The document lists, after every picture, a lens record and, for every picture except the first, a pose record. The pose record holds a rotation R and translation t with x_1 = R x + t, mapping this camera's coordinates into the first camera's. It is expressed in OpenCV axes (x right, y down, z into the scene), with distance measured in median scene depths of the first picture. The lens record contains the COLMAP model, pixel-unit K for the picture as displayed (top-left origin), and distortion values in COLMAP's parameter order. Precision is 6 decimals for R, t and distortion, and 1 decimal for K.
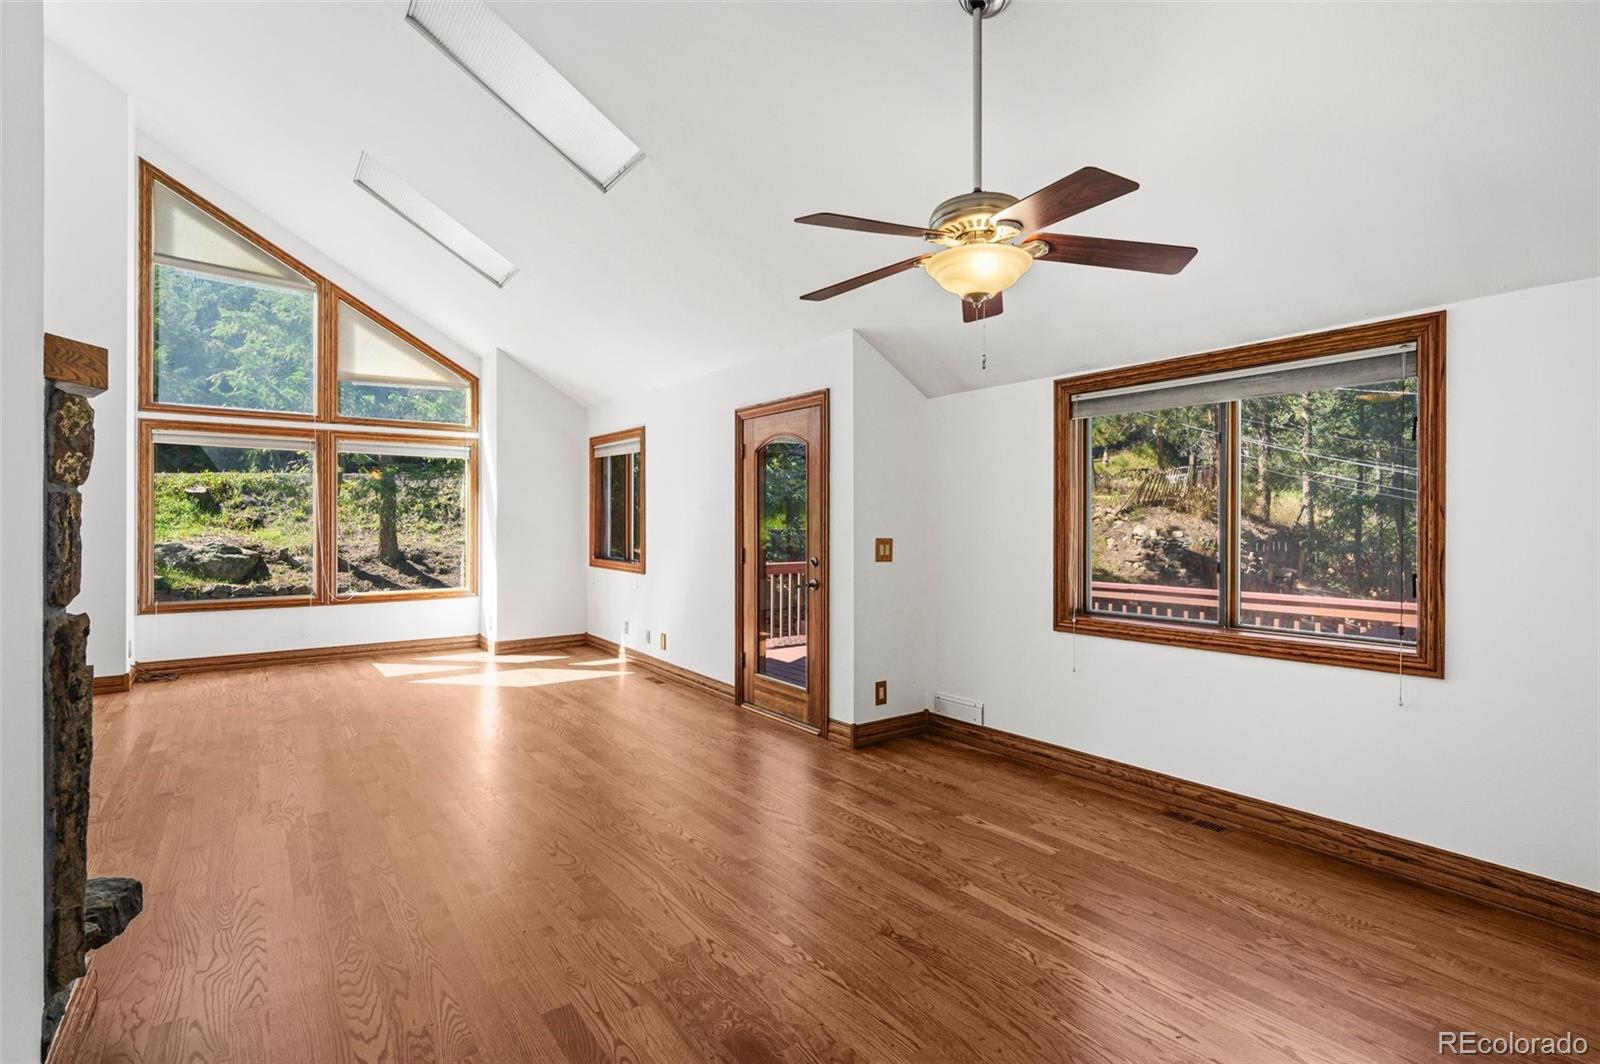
lens RADIAL K [[762.7, 0, 808.2], [0, 762.7, 531.0], [0, 0, 1]] dist [-0.015840, -0.000180]
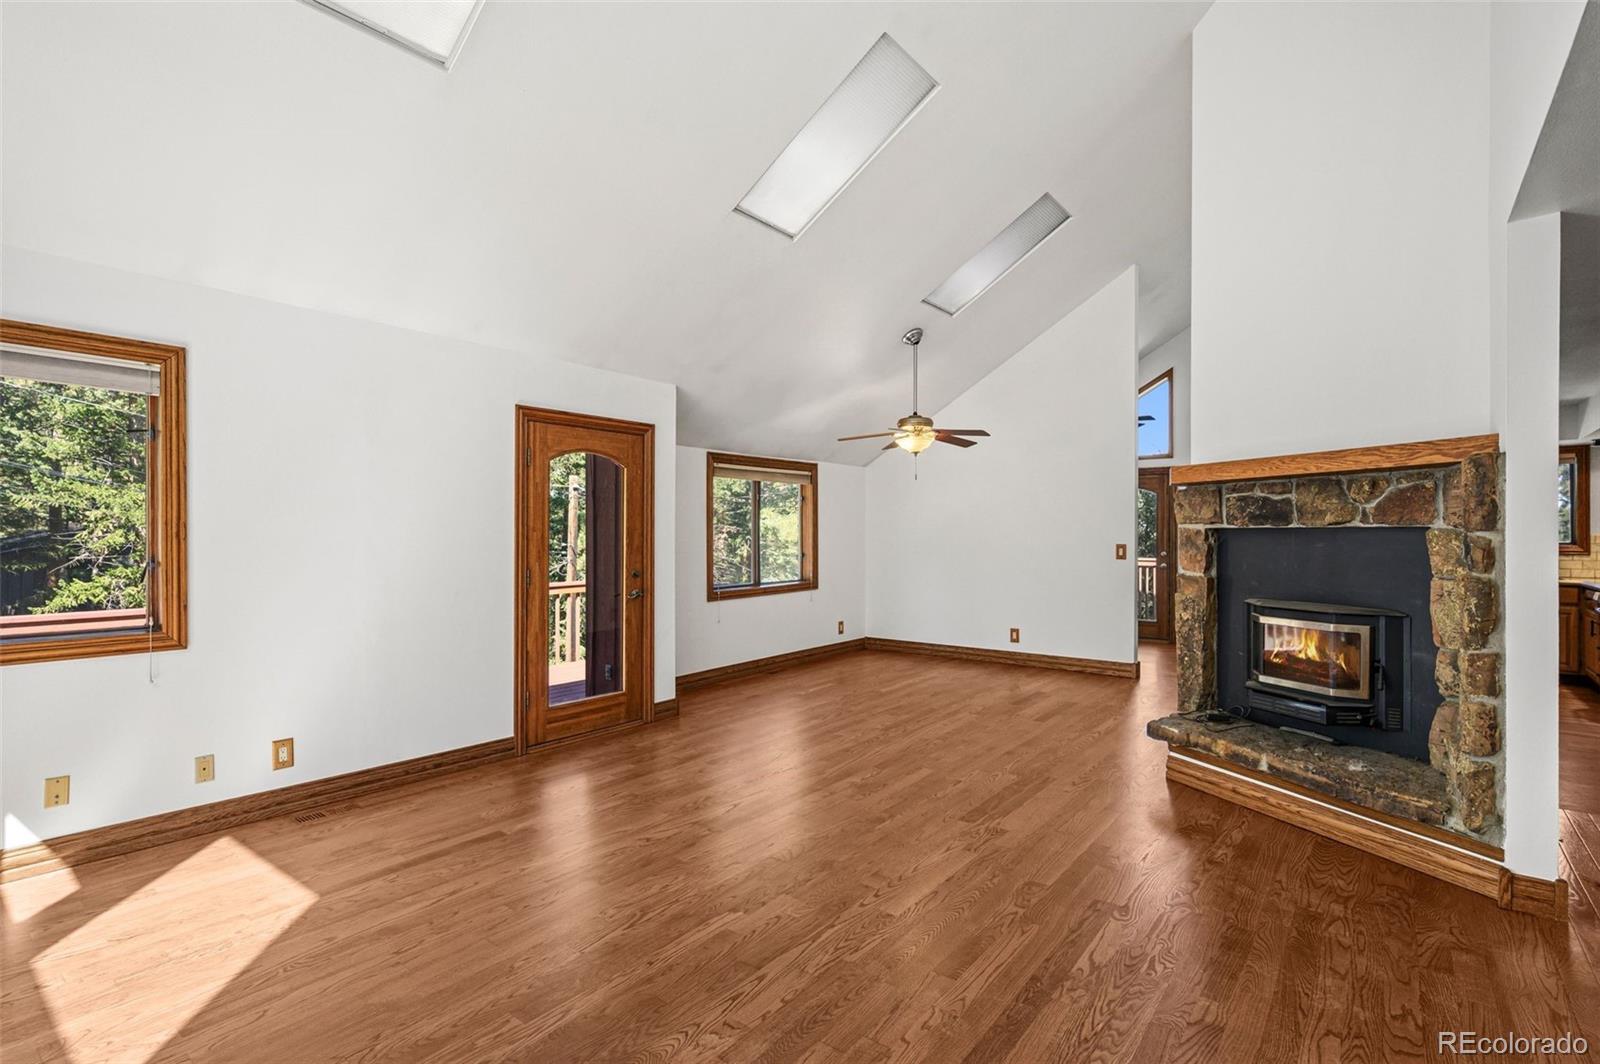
lens RADIAL K [[762.7, 0, 808.2], [0, 762.7, 531.0], [0, 0, 1]] dist [-0.015840, -0.000180]
pose [[-0.271670, 0.001283, 0.962390, -0.744805], [0.013939, 0.999899, 0.002602, -0.014055], [-0.962290, 0.014121, -0.271660, 0.693304]]
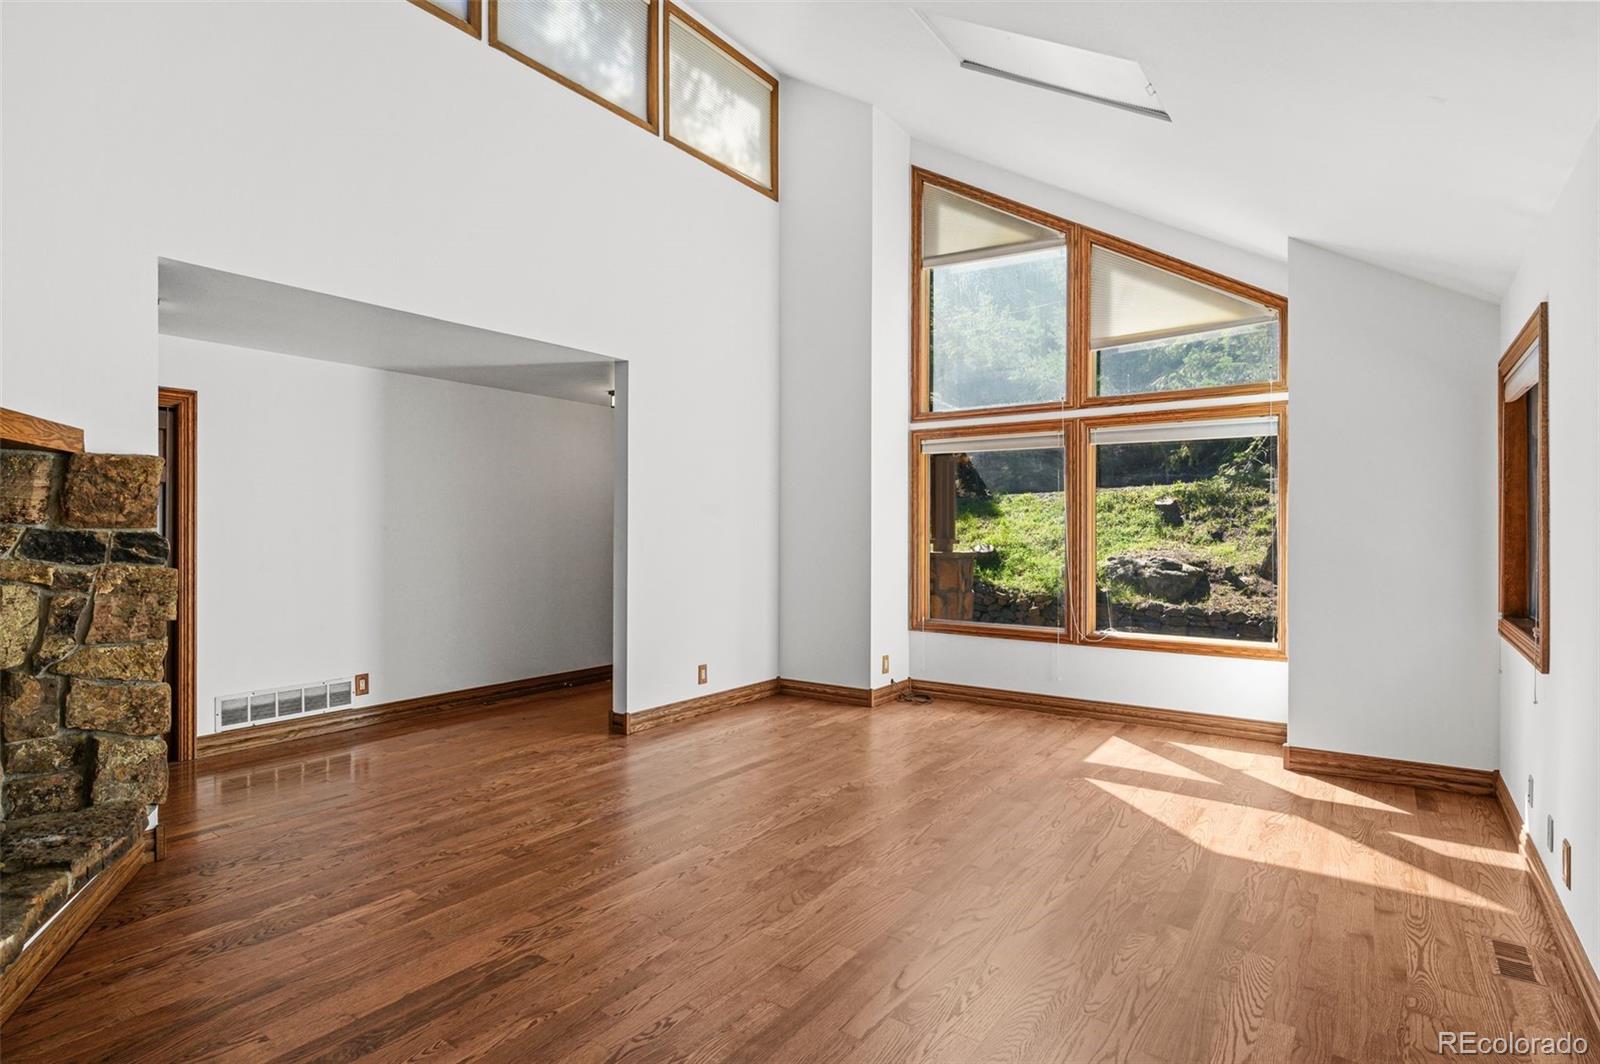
lens RADIAL K [[809.9, 0, 800.0], [0, 809.9, 532.0], [0, 0, 1]] dist [-0.015113, -0.000545]
pose [[0.302346, -0.000020, -0.953198, 0.062796], [-0.013912, 0.999893, -0.004433, -0.008995], [0.953097, 0.014601, 0.302314, 0.465983]]
